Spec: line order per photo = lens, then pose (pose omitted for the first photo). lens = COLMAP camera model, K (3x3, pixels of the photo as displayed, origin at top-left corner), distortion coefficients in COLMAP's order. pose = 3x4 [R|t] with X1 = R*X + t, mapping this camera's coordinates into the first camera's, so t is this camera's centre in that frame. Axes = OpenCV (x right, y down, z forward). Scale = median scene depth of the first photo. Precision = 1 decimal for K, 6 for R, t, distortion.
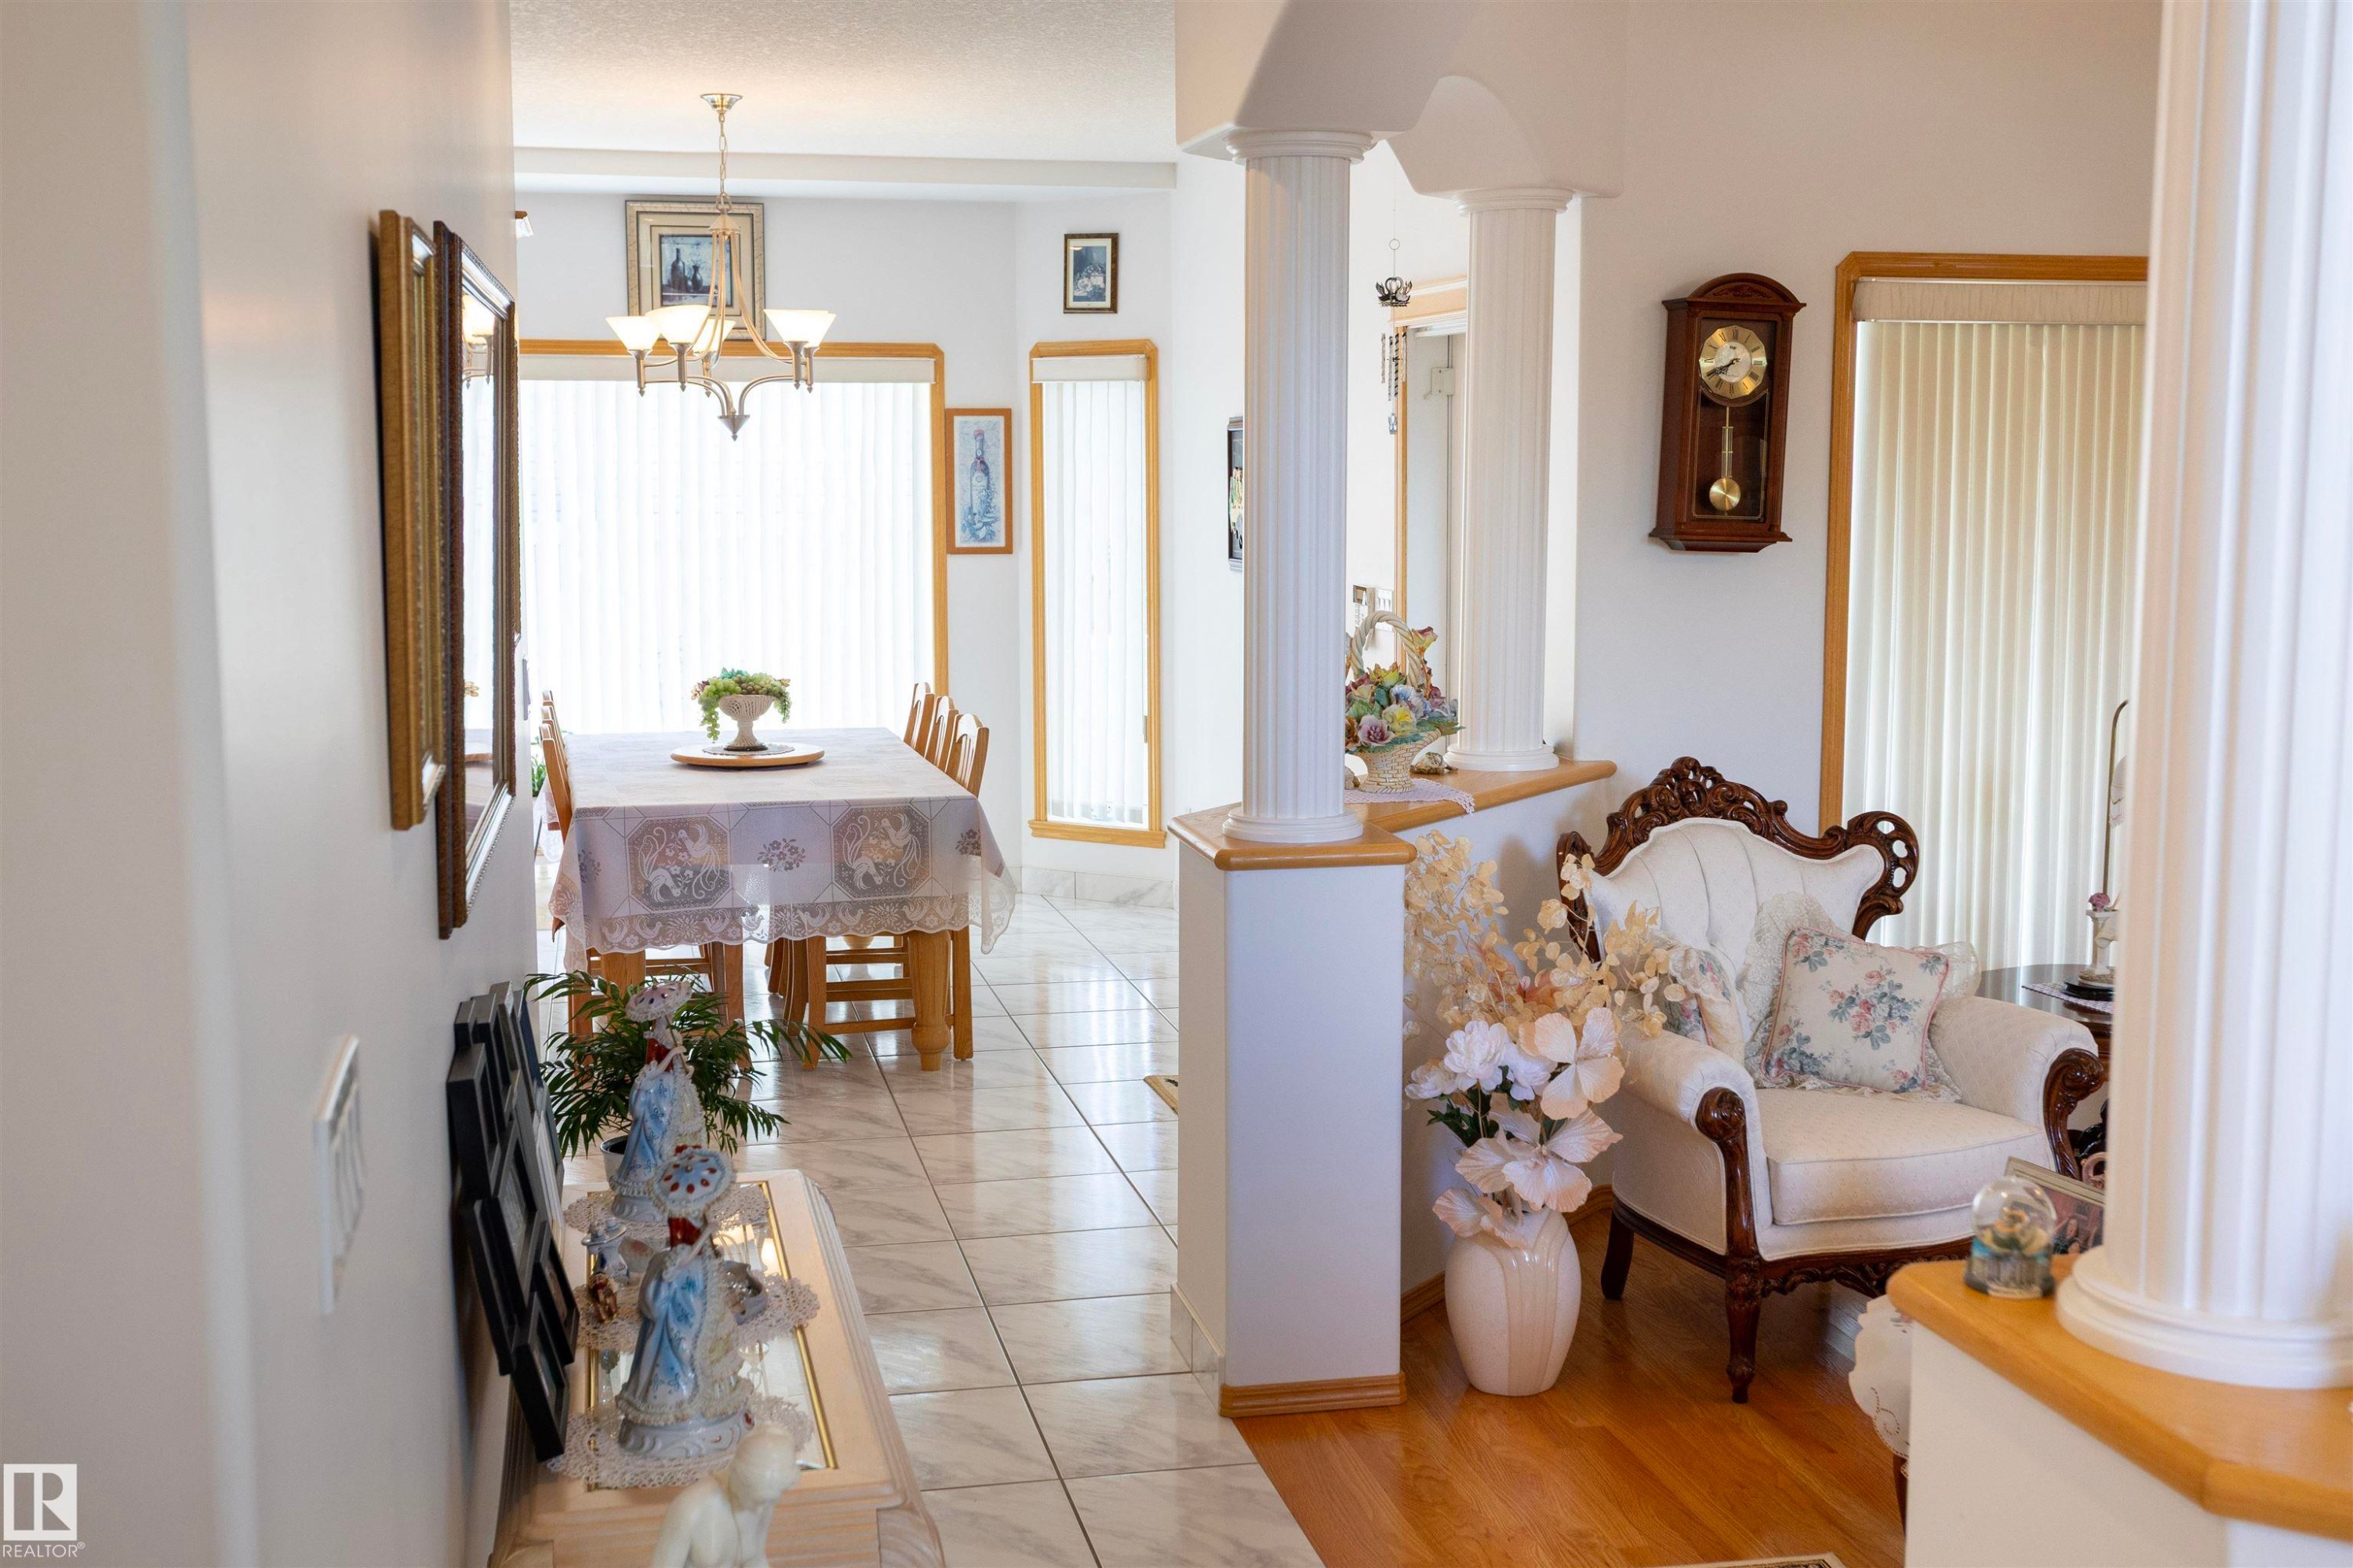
lens RADIAL K [[2633.4, 0, 1176.0], [0, 2633.4, 787.6], [0, 0, 1]] dist [-0.014852, 0.000000]
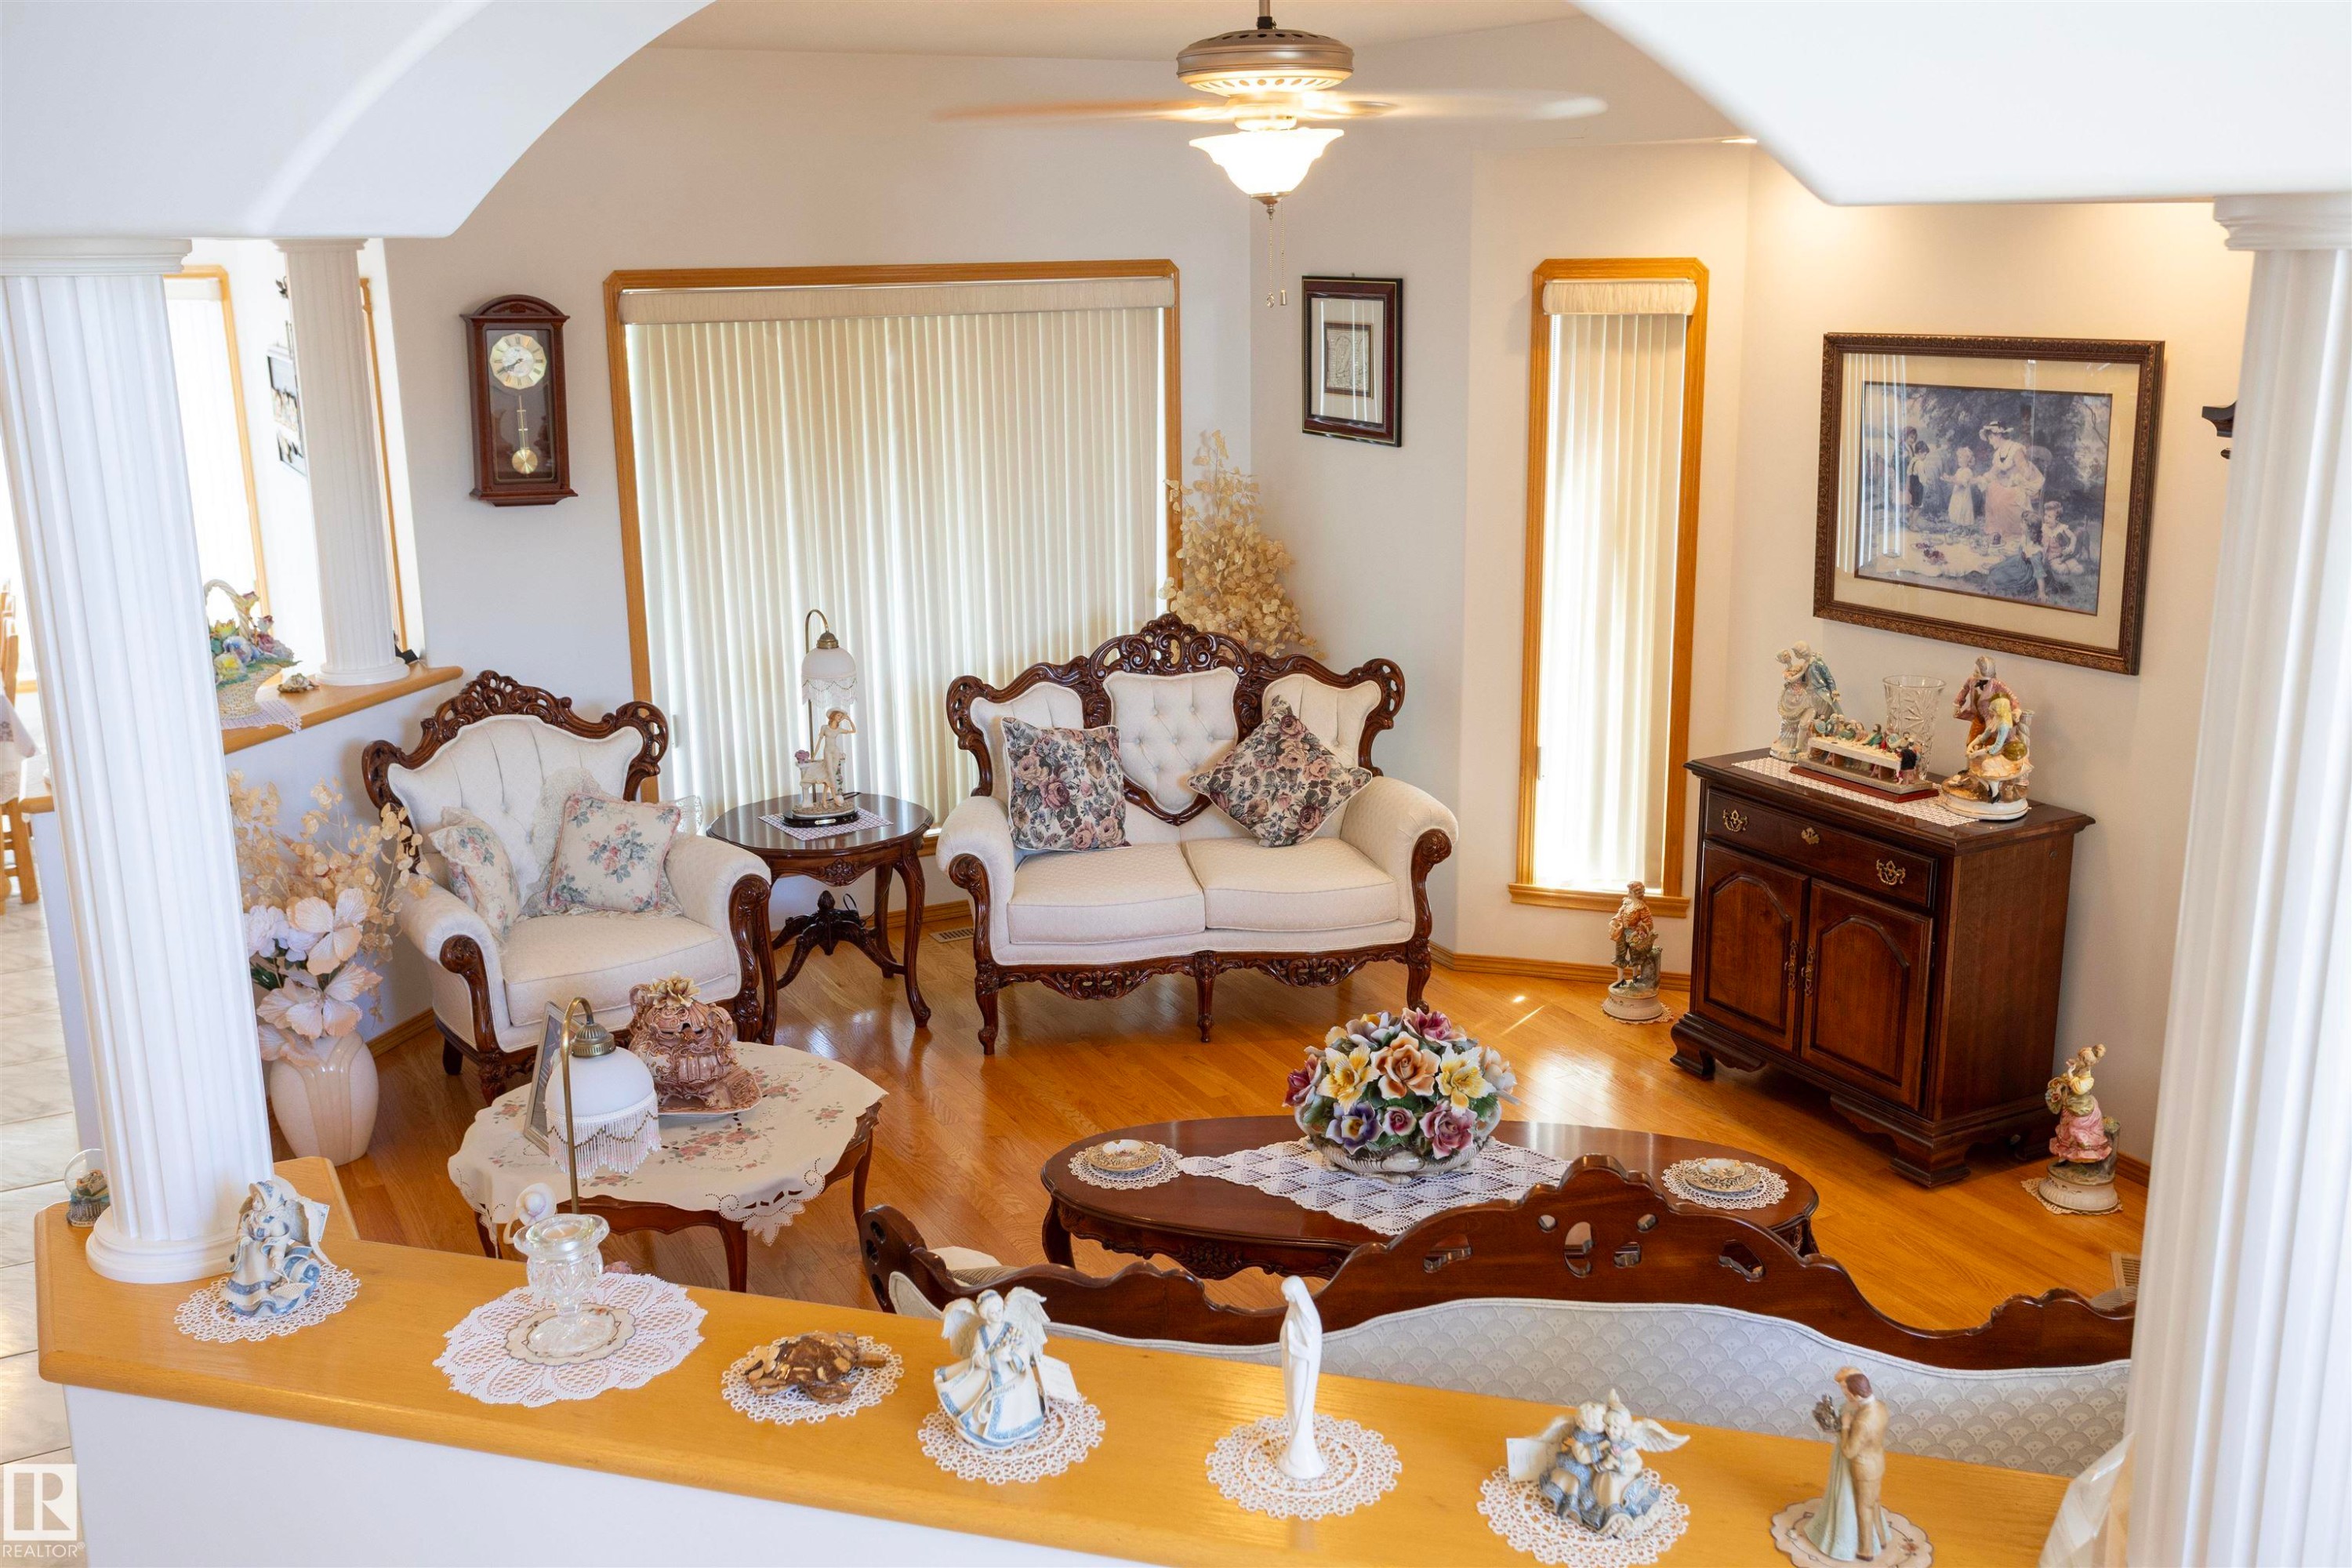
lens RADIAL K [[2184.1, 0, 1176.0], [0, 2184.1, 771.0], [0, 0, 1]] dist [0.019654, 0.000000]
pose [[0.961241, -0.075942, 0.265045, 0.235793], [0.044833, 0.991577, 0.121515, -0.081974], [-0.272041, -0.104923, 0.956549, -0.168248]]
